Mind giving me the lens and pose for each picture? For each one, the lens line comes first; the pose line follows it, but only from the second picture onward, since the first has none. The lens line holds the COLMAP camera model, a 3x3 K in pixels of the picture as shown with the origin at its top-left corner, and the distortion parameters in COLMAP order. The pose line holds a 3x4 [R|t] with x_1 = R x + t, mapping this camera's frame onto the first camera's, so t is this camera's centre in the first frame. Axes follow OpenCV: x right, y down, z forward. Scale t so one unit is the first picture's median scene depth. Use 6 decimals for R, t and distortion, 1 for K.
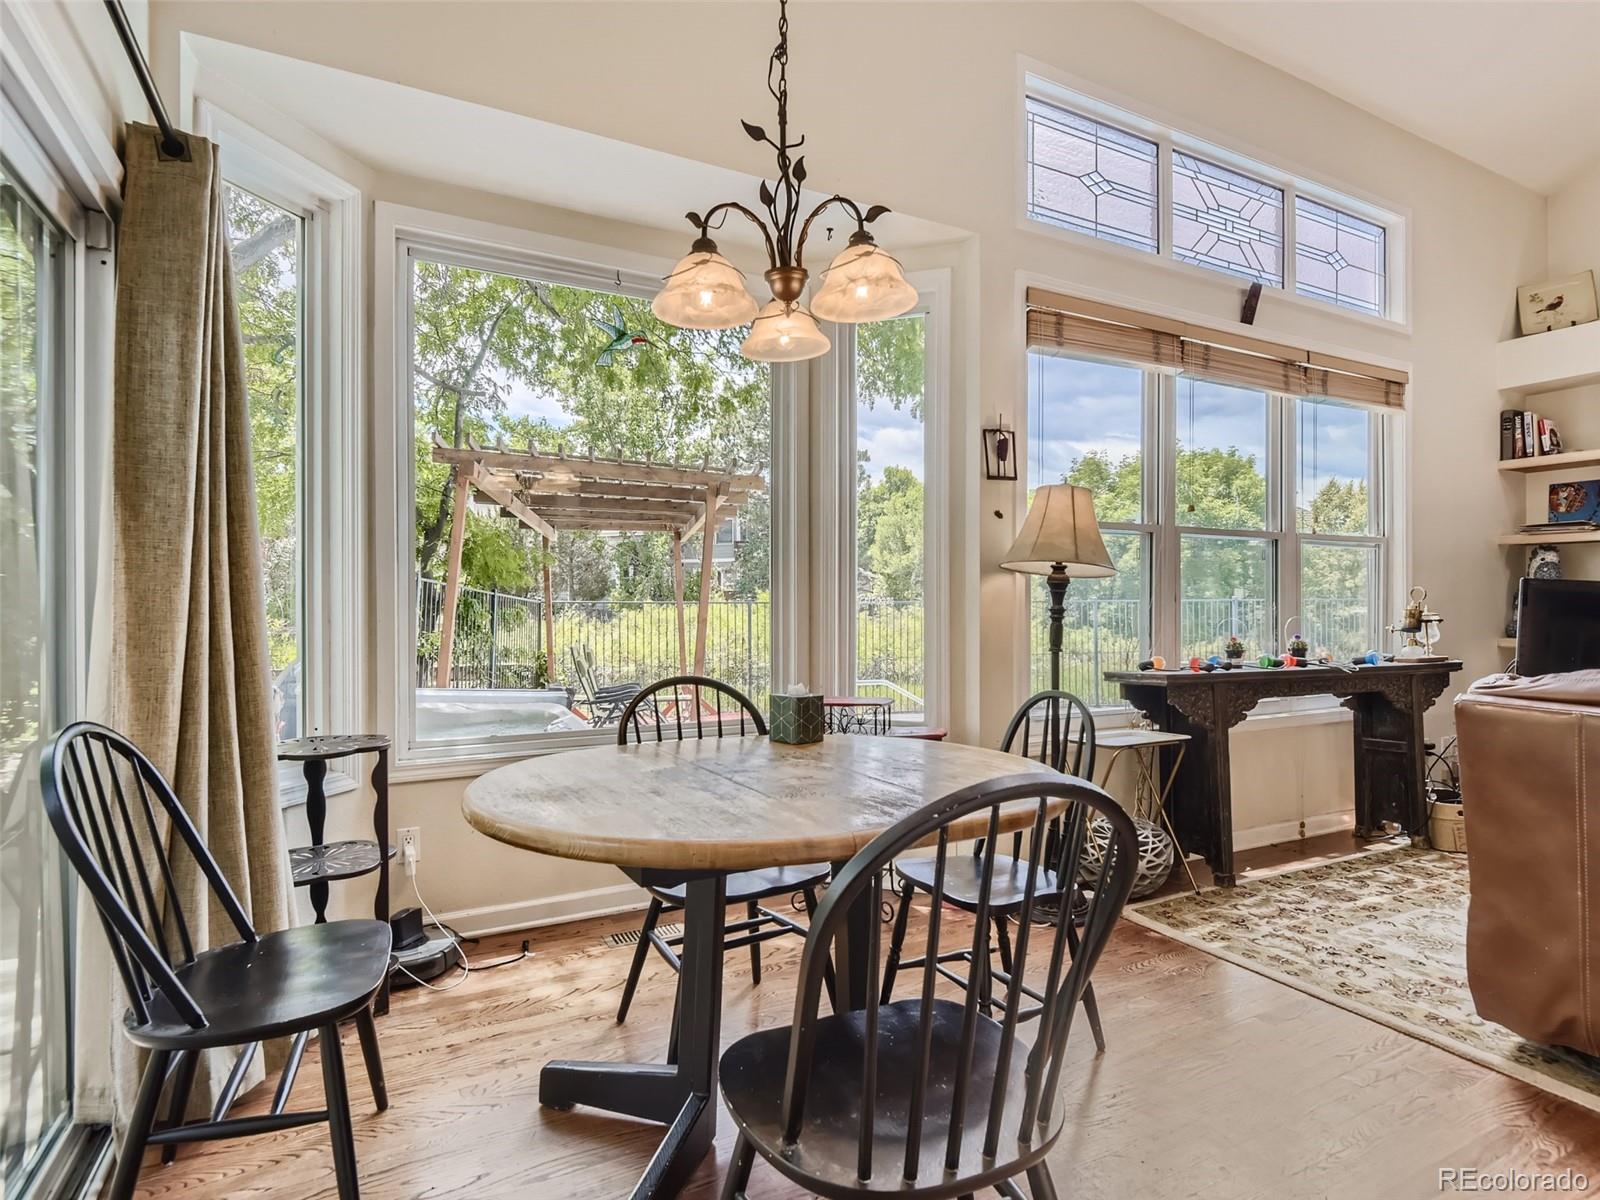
lens RADIAL K [[859.1, 0, 798.8], [0, 859.1, 593.8], [0, 0, 1]] dist [-0.001274, 0.000034]
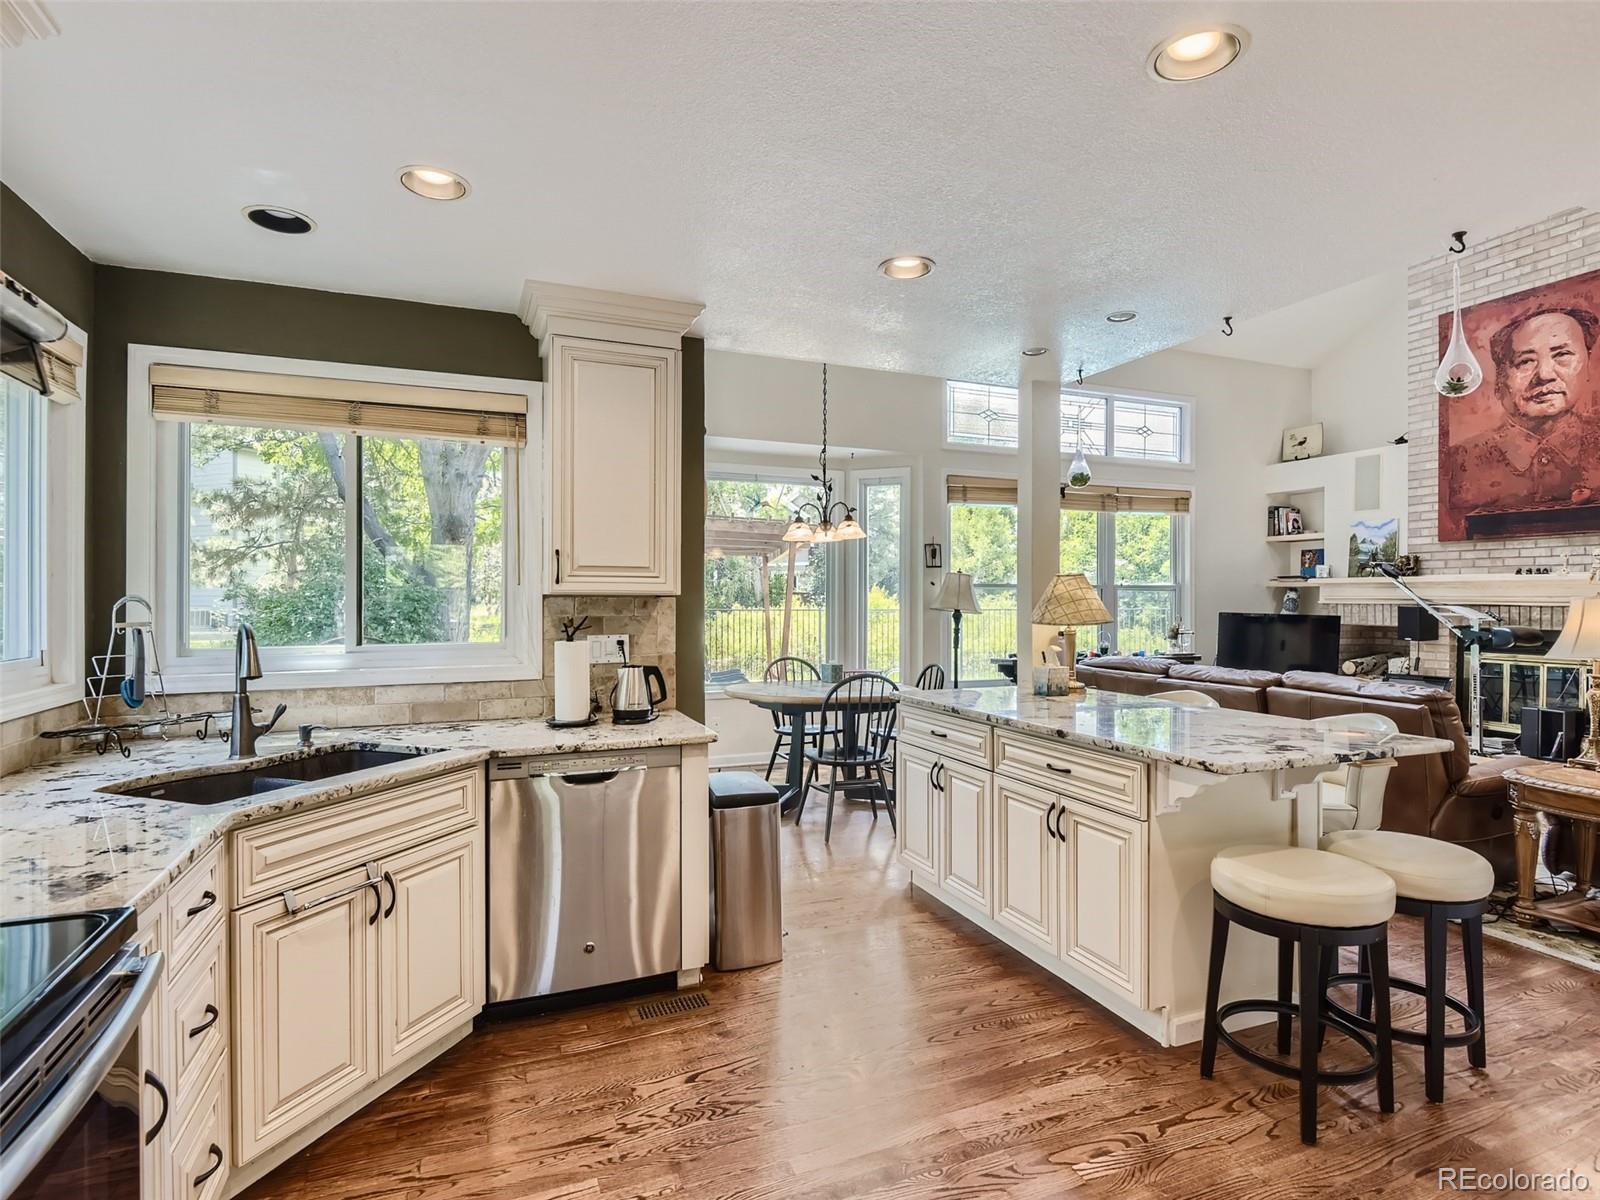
lens RADIAL K [[801.3, 0, 792.6], [0, 801.3, 601.5], [0, 0, 1]] dist [-0.000238, -0.000040]
pose [[0.995493, 0.003181, -0.094780, 0.073380], [-0.002252, 0.999948, 0.009911, -0.064908], [0.094806, -0.009653, 0.995449, -0.973739]]
